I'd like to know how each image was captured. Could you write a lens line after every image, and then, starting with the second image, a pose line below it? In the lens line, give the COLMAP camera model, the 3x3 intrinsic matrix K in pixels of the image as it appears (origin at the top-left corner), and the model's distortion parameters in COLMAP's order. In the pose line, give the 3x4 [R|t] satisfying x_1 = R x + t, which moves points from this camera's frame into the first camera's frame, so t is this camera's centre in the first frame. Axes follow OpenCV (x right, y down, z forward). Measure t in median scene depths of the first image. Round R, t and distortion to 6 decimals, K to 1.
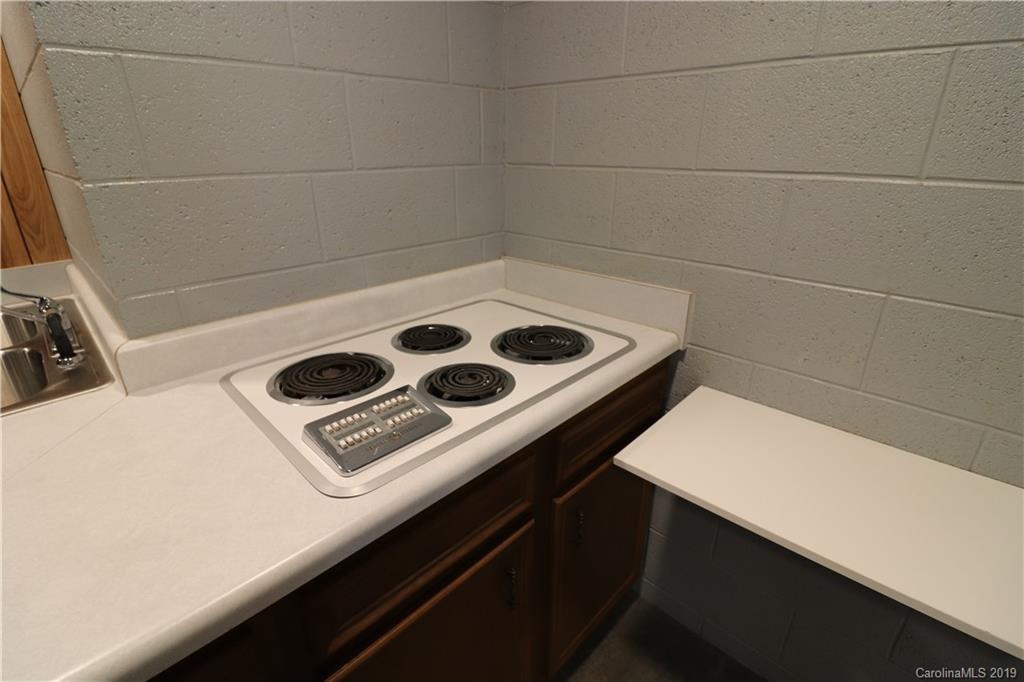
lens RADIAL K [[474.7, 0, 512.9], [0, 474.7, 340.0], [0, 0, 1]] dist [-0.004696, -0.009325]
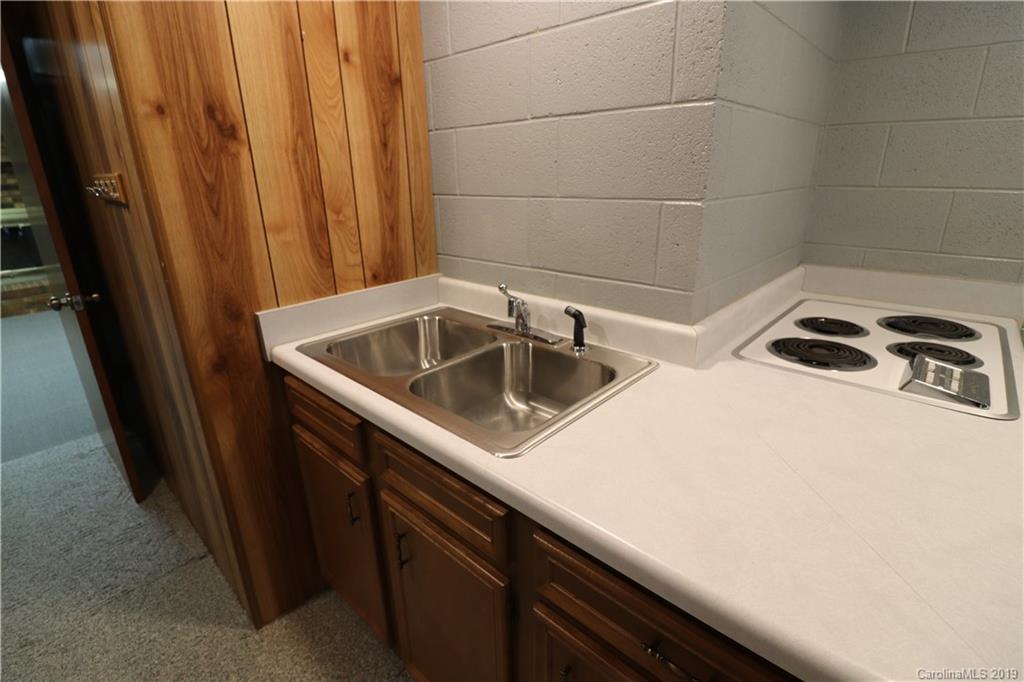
lens RADIAL K [[474.7, 0, 509.0], [0, 474.7, 339.1], [0, 0, 1]] dist [-0.004696, -0.009325]
pose [[0.999724, -0.022917, 0.005094, -0.900292], [0.023136, 0.998578, -0.048027, 0.059120], [-0.003987, 0.048132, 0.998833, -0.188163]]
